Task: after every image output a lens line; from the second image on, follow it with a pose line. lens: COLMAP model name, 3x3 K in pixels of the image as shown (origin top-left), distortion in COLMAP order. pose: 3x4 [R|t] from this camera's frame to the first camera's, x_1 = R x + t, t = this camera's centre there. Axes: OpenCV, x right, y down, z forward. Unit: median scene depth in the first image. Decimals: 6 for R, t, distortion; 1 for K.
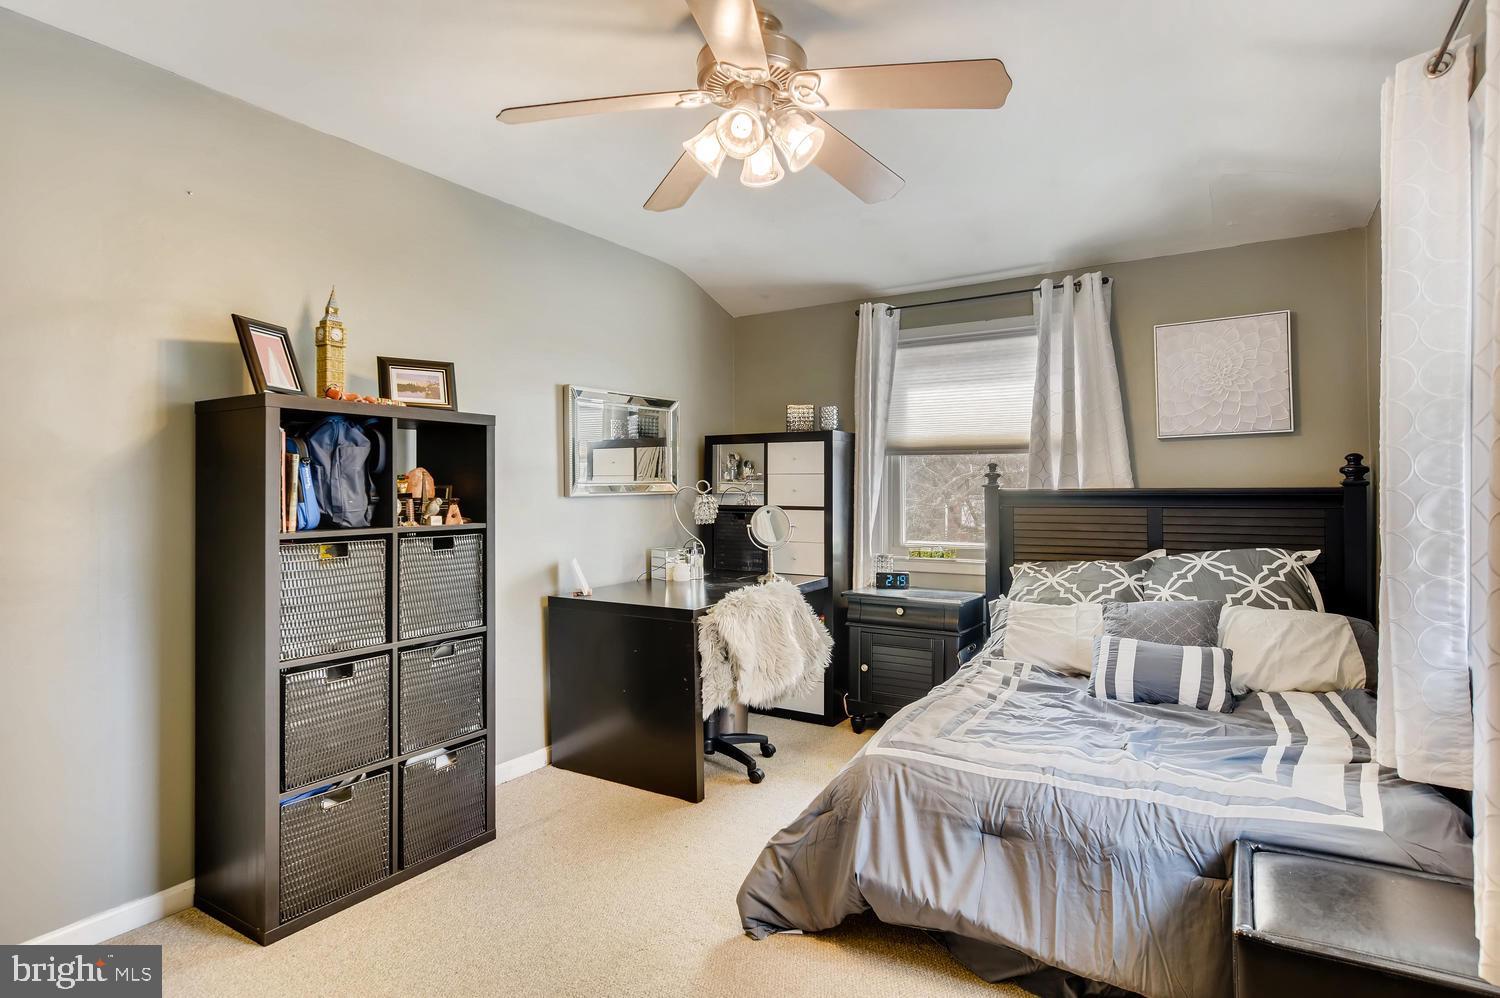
lens RADIAL K [[778.7, 0, 759.6], [0, 778.7, 493.7], [0, 0, 1]] dist [-0.001846, 0.002476]
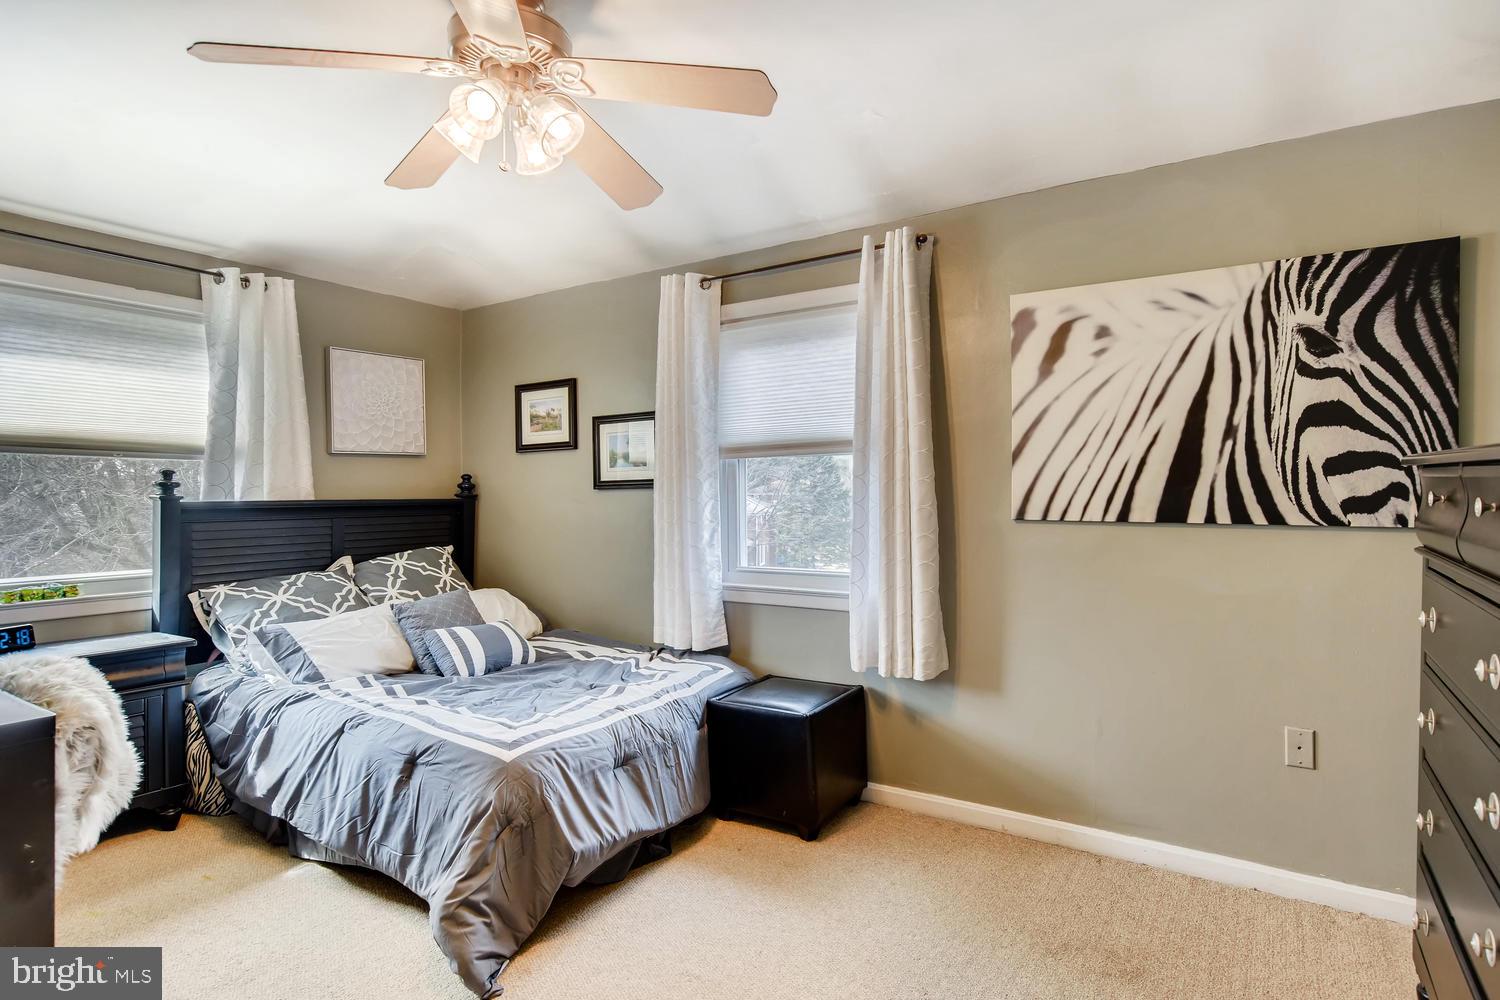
lens RADIAL K [[778.7, 0, 750.0], [0, 778.7, 496.3], [0, 0, 1]] dist [-0.001846, 0.002476]
pose [[0.045134, 0.000327, 0.998981, -0.567269], [0.007854, 0.999969, -0.000682, -0.006768], [-0.998950, 0.007877, 0.045130, 0.411718]]
